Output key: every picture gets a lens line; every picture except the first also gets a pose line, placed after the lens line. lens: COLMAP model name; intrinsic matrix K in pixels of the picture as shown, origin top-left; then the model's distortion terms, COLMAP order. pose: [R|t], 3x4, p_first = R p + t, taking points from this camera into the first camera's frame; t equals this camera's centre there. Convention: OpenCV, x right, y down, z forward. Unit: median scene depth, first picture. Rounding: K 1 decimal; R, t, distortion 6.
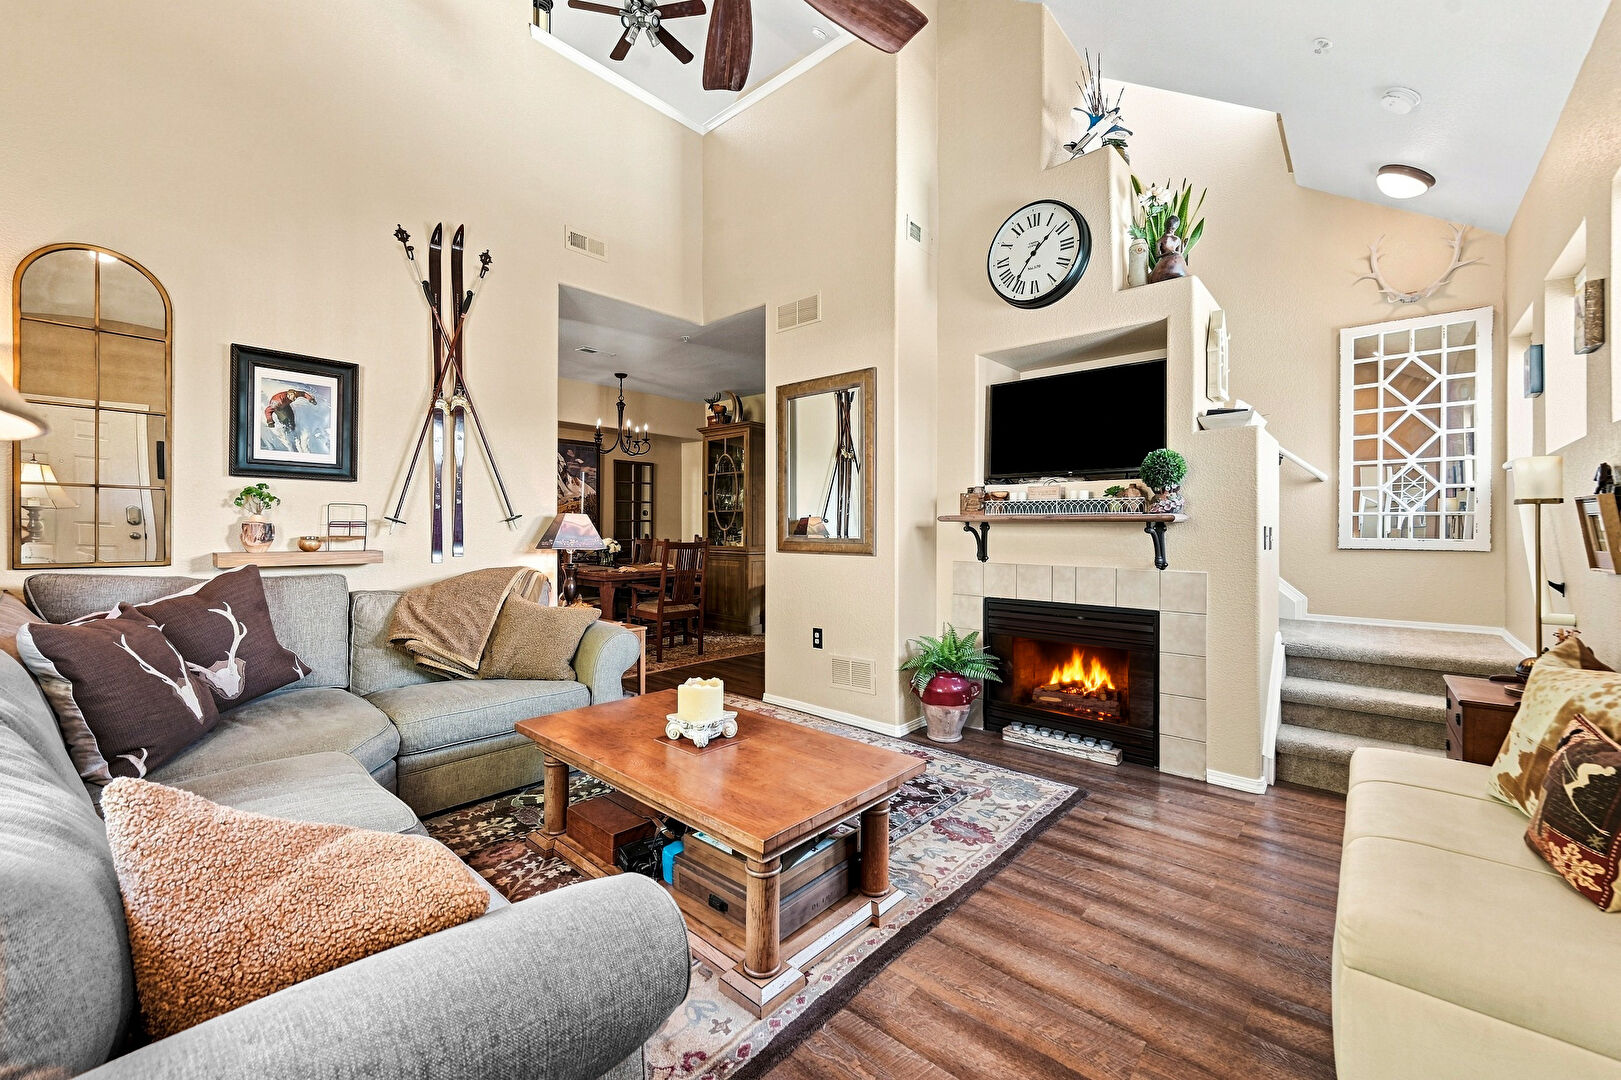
lens RADIAL K [[647.7, 0, 807.8], [0, 647.7, 528.9], [0, 0, 1]] dist [-0.001417, 0.000373]
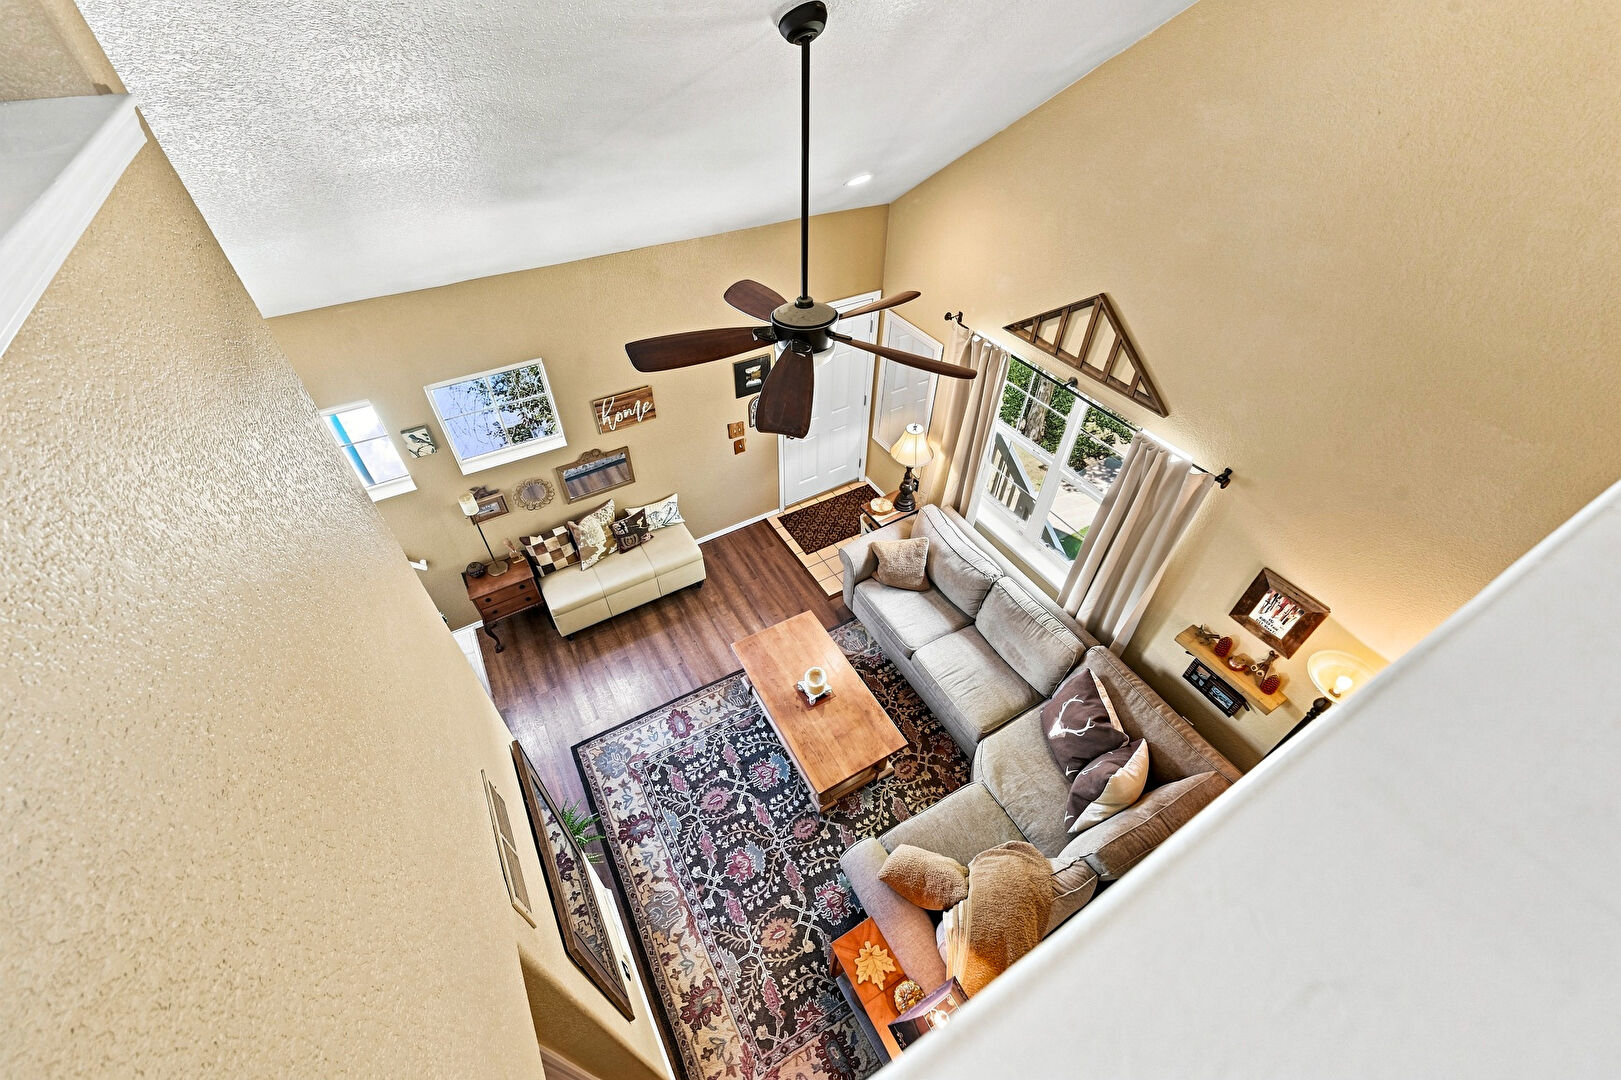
lens RADIAL K [[642.1, 0, 809.8], [0, 642.1, 533.9], [0, 0, 1]] dist [-0.002884, 0.000771]
pose [[-0.950977, -0.227571, 0.209416, -0.301795], [-0.018919, 0.718686, 0.695078, -0.957616], [-0.308684, 0.657041, -0.687759, 1.352406]]
